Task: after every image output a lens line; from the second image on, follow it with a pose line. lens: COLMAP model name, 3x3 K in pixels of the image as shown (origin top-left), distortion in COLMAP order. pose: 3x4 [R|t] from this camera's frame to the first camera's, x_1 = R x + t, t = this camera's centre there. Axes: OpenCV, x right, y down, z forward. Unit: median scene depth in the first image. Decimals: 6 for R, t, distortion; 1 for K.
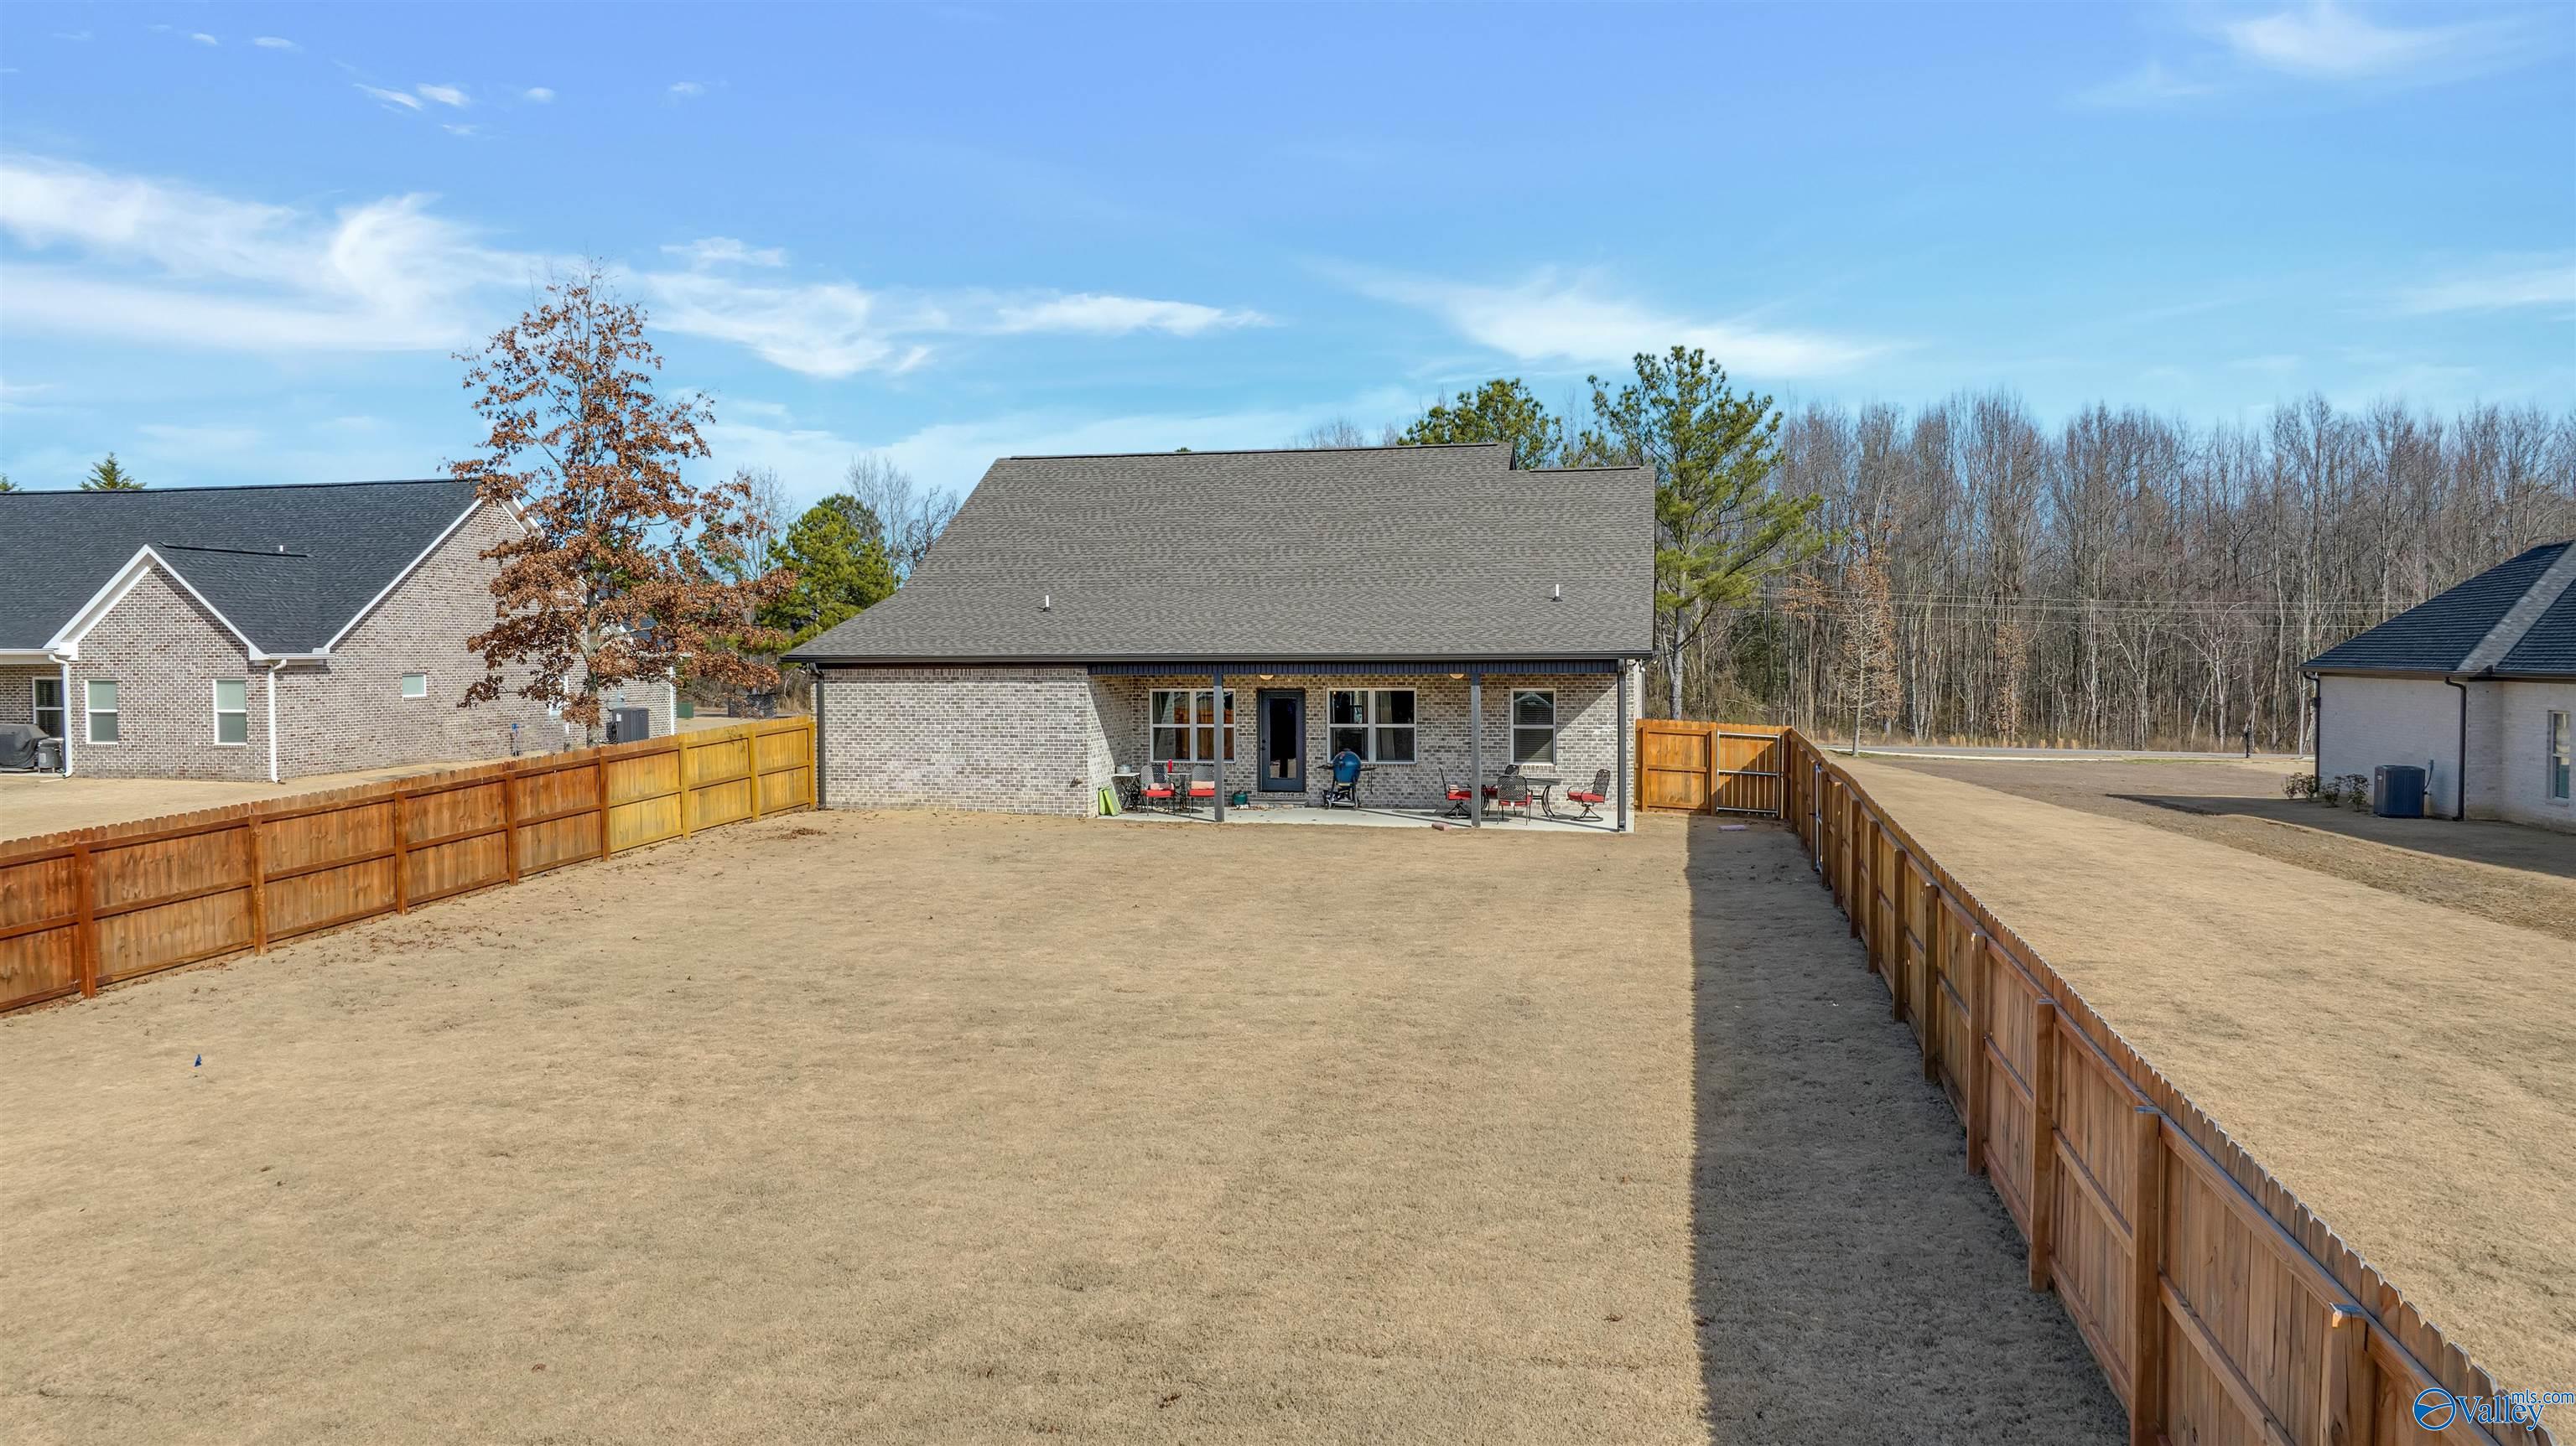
lens RADIAL K [[1822.7, 0, 1289.0], [0, 1822.7, 718.3], [0, 0, 1]] dist [-0.037685, 0.029327]
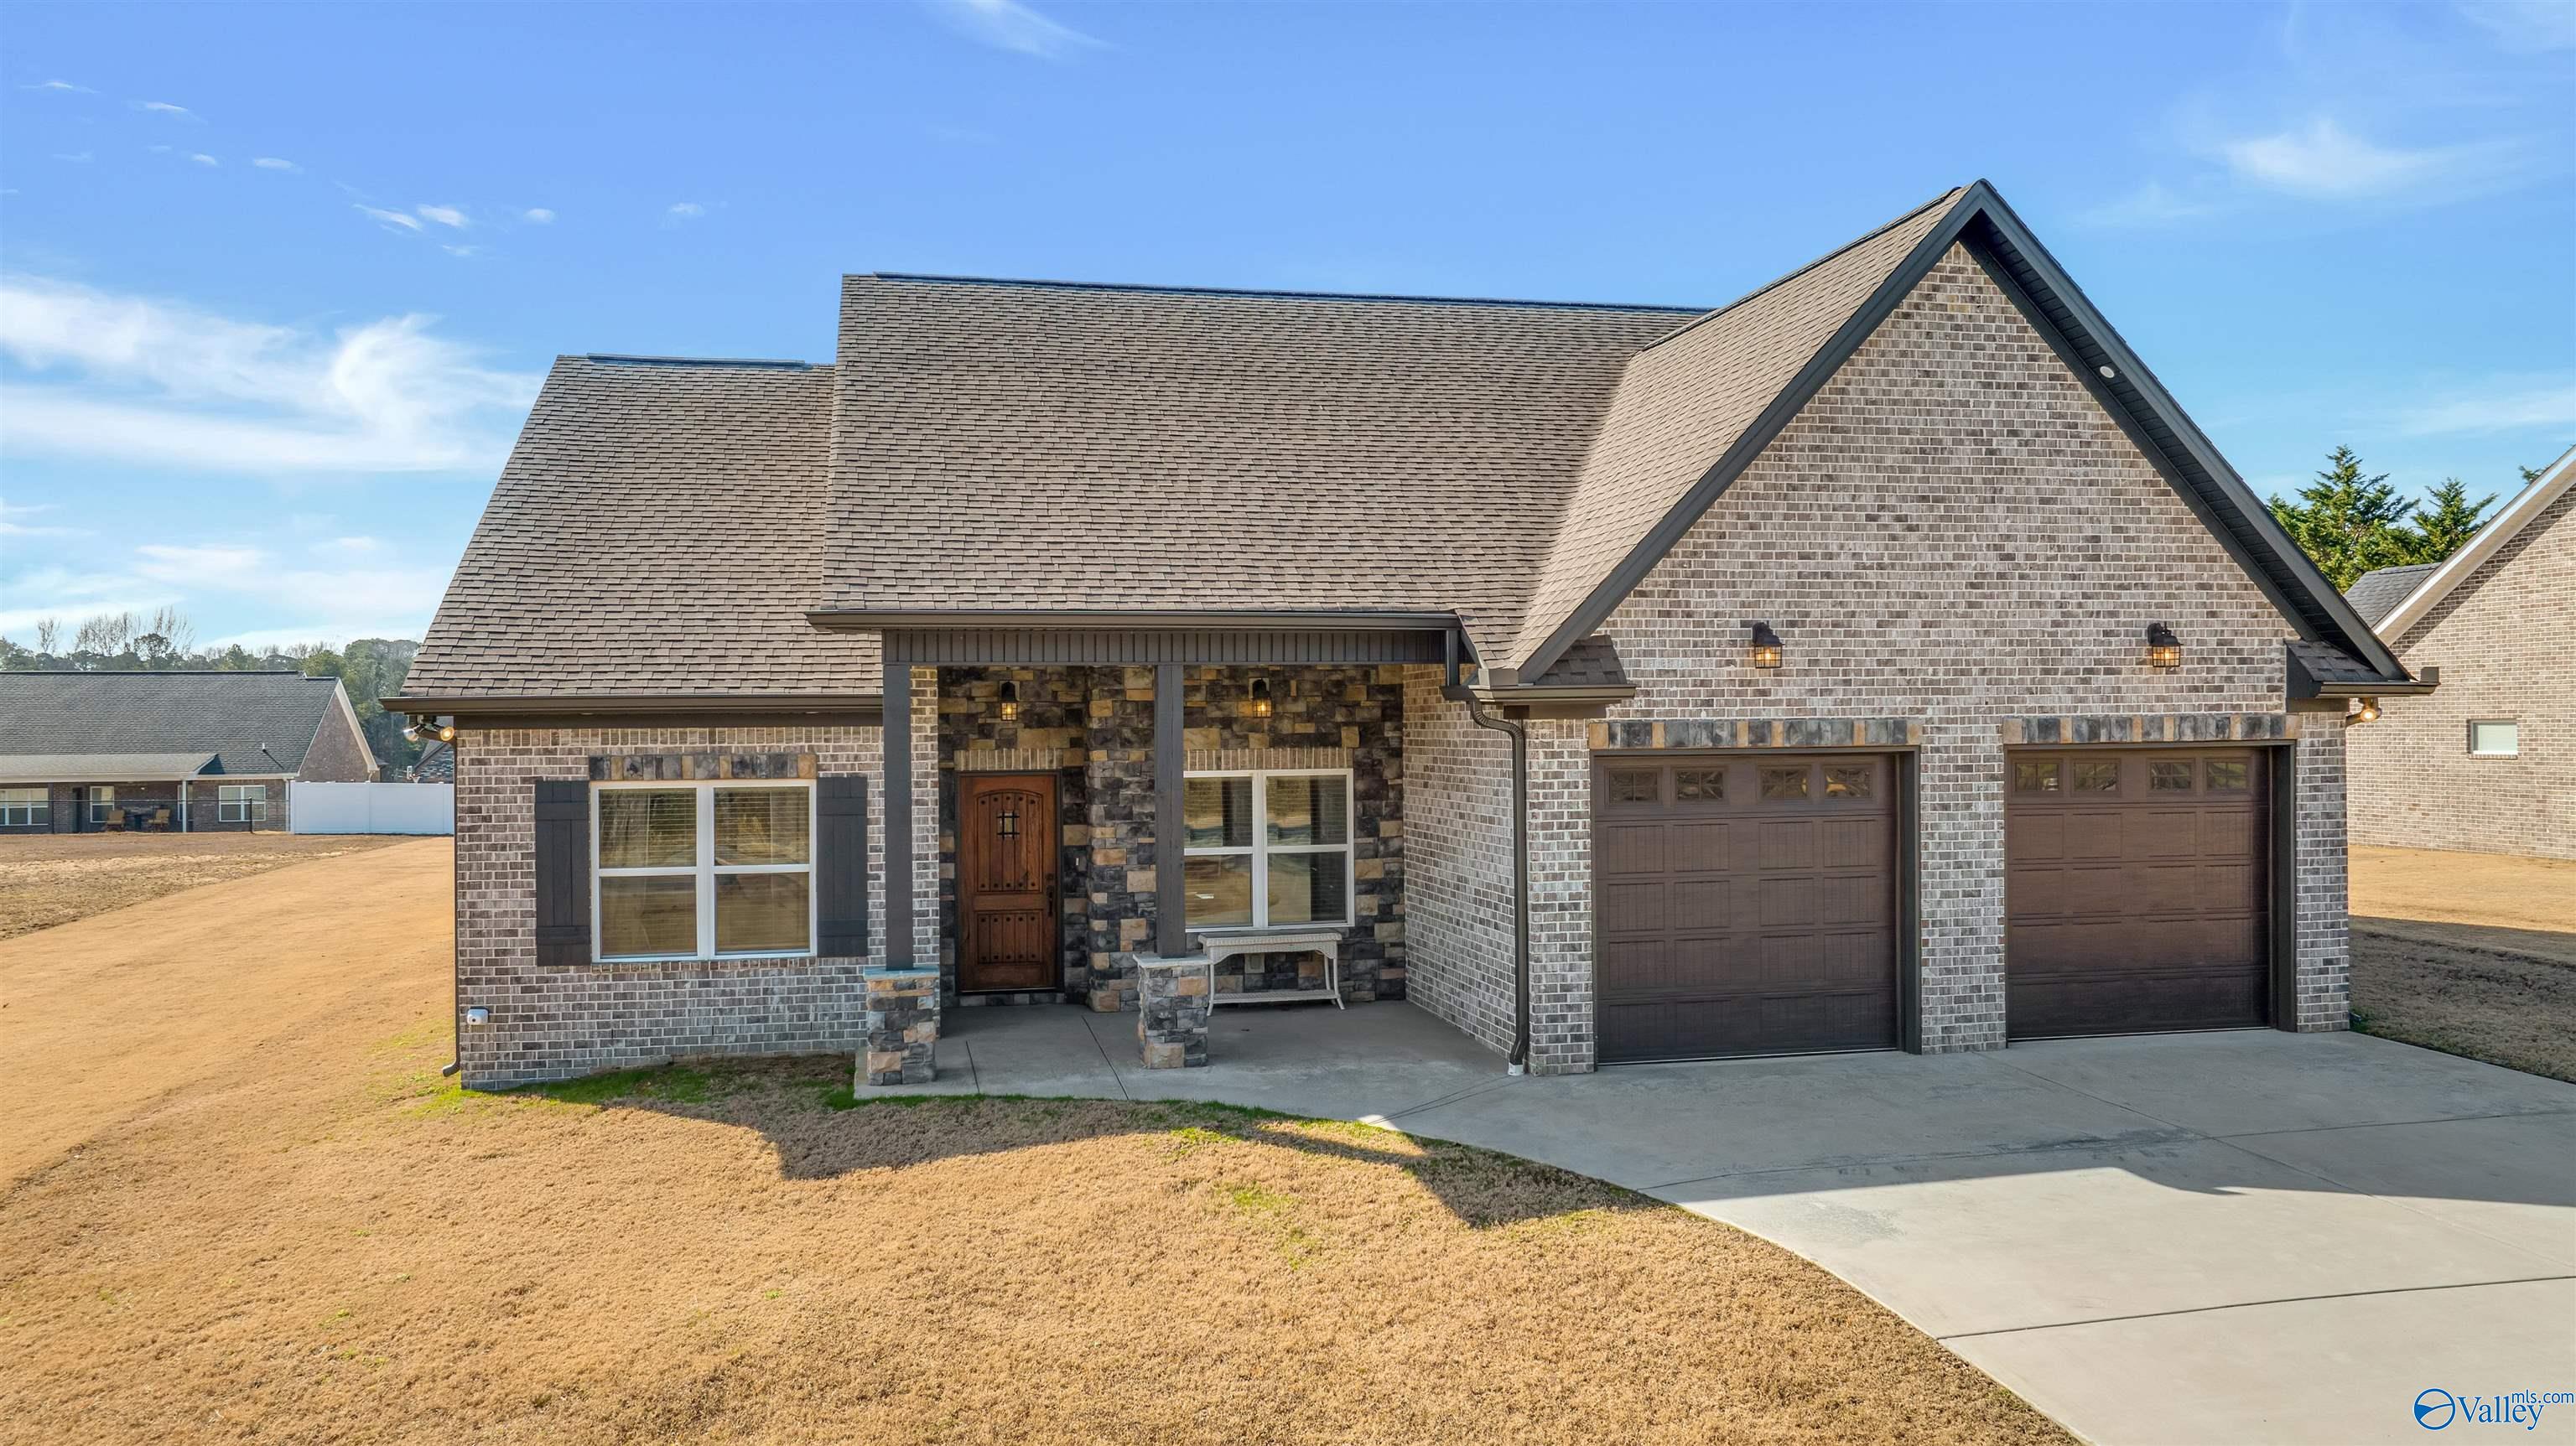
lens RADIAL K [[1822.7, 0, 1291.1], [0, 1822.7, 720.2], [0, 0, 1]] dist [-0.037685, 0.029327]
pose [[-0.912911, 0.004221, -0.408136, 0.253653], [-0.008094, 0.999563, 0.028441, -0.049764], [0.408078, 0.029267, -0.912478, 1.776921]]
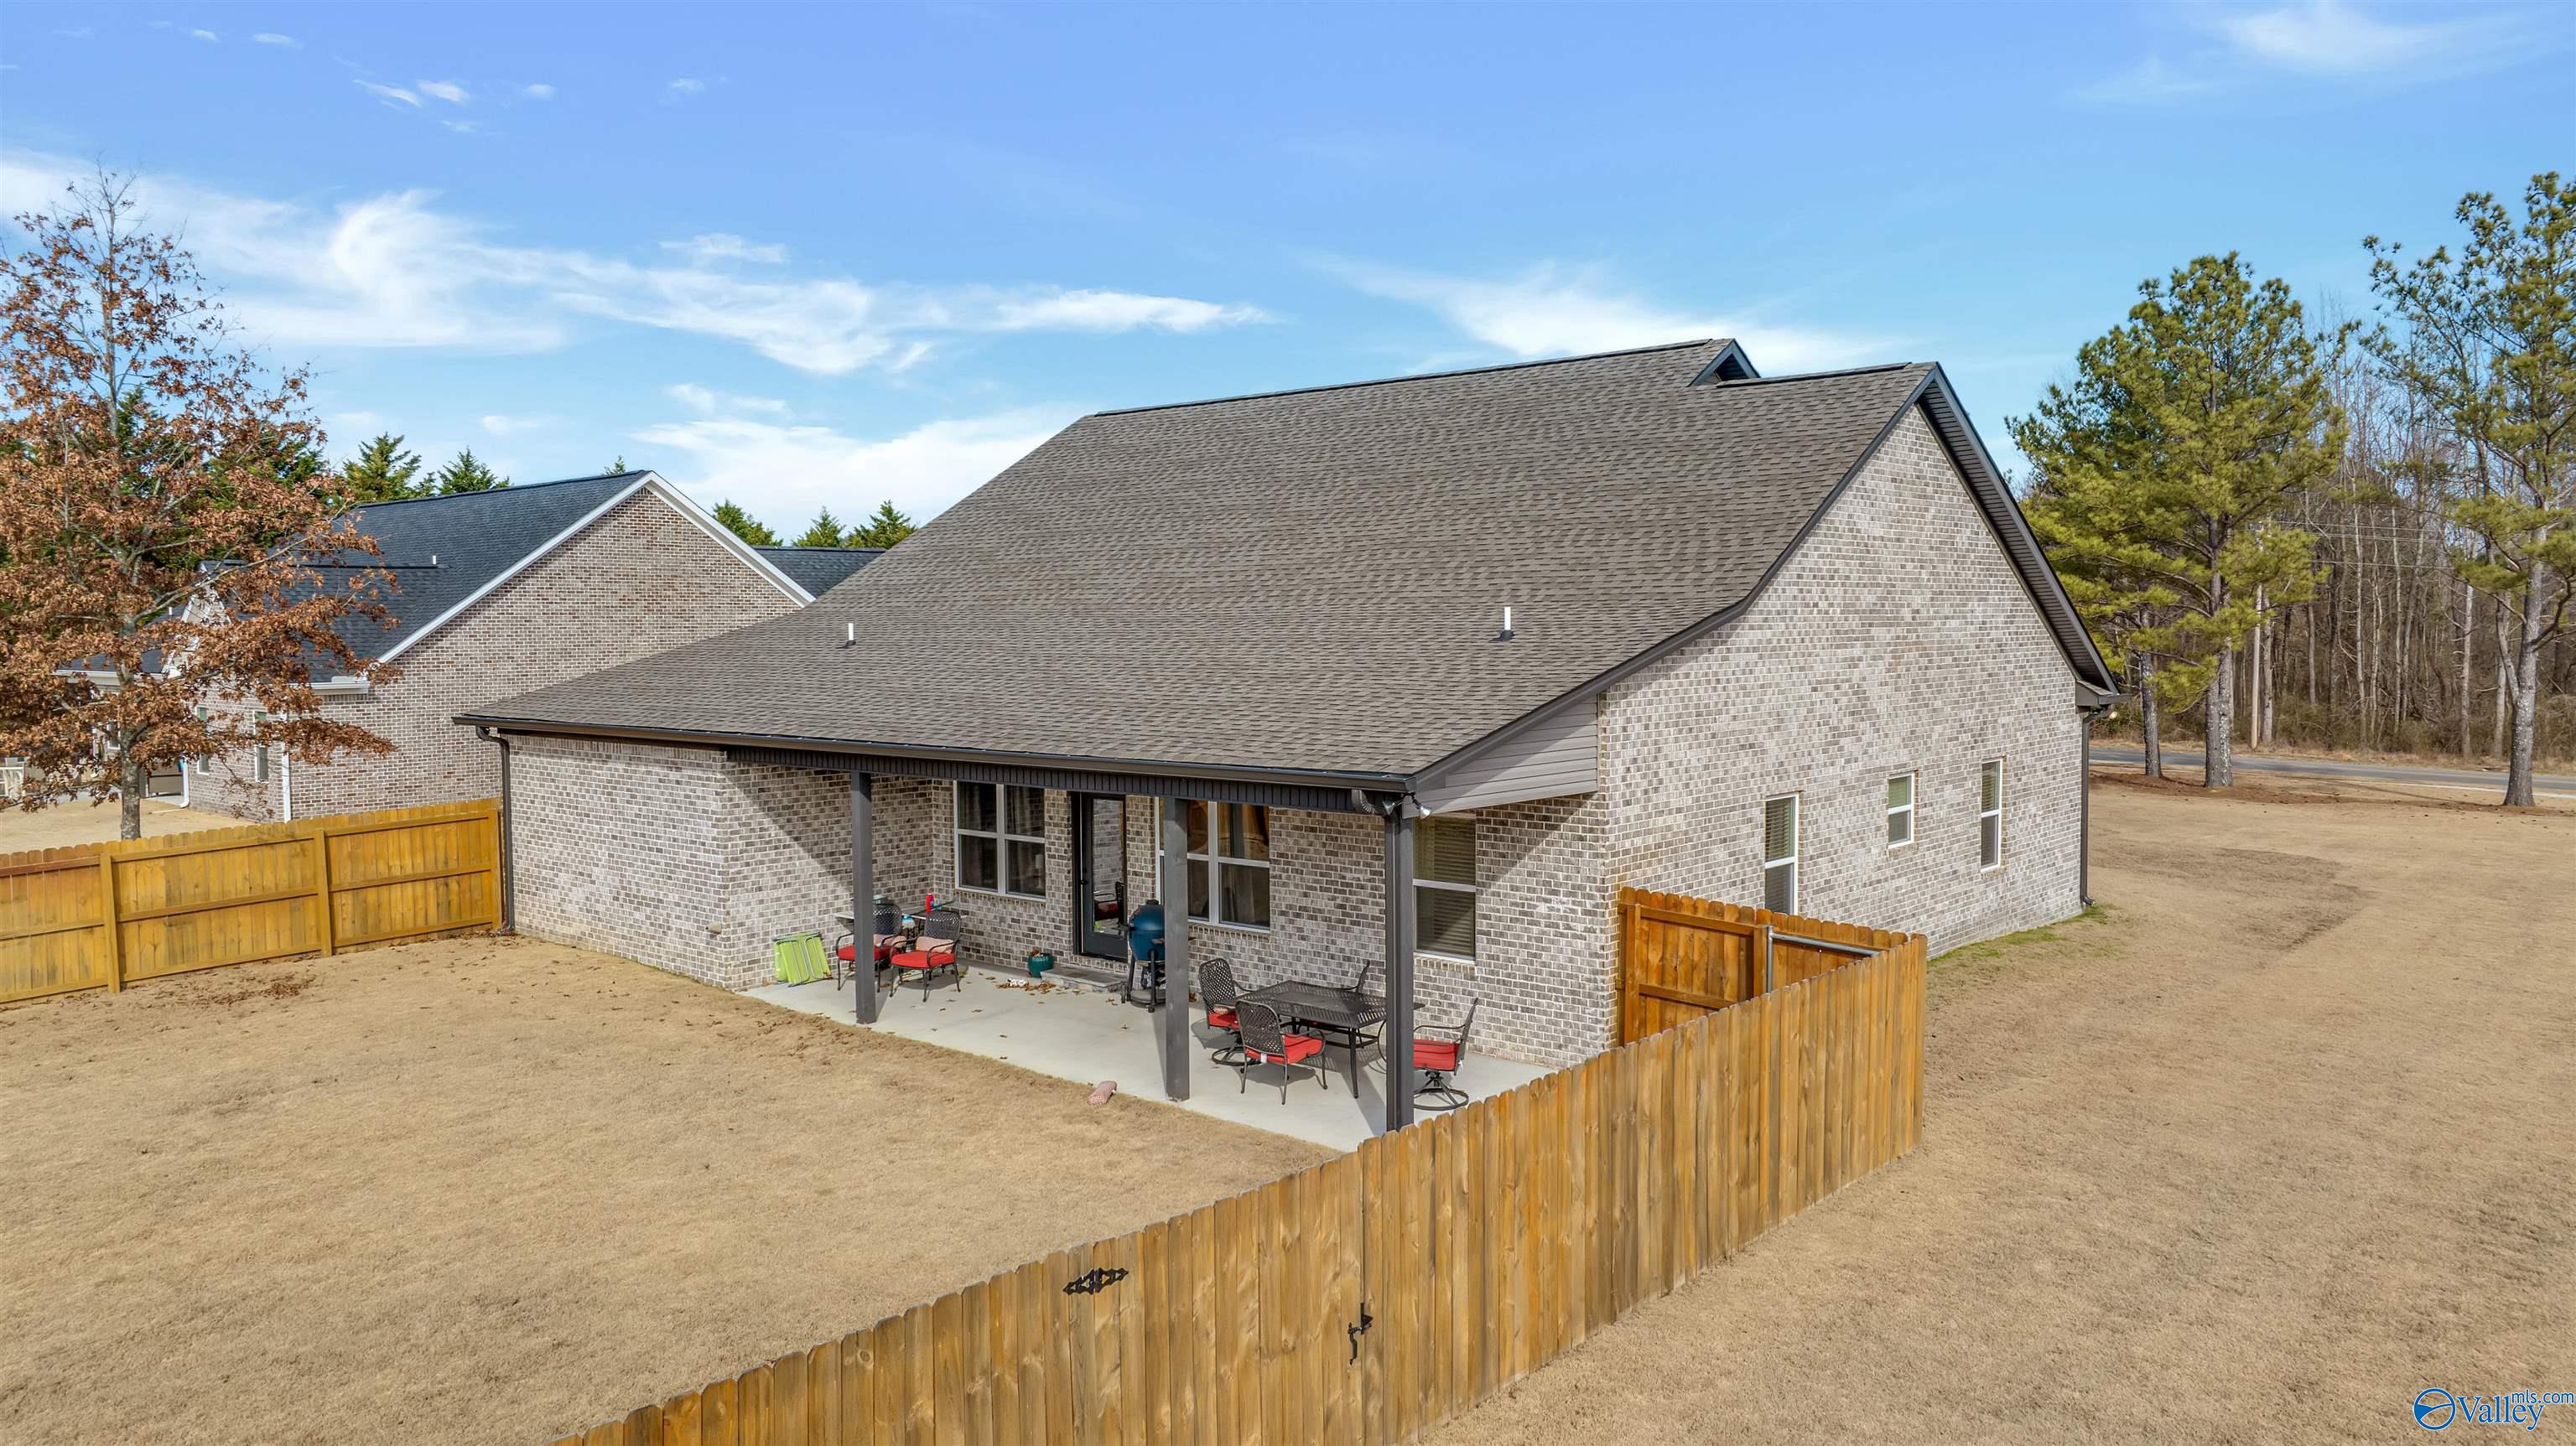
lens RADIAL K [[1822.7, 0, 1284.9], [0, 1822.7, 703.1], [0, 0, 1]] dist [-0.037685, 0.029327]
pose [[0.868455, 0.021214, -0.495313, 0.340537], [-0.014896, 0.999750, 0.016700, -0.053448], [0.495544, -0.007125, 0.868554, 0.521363]]
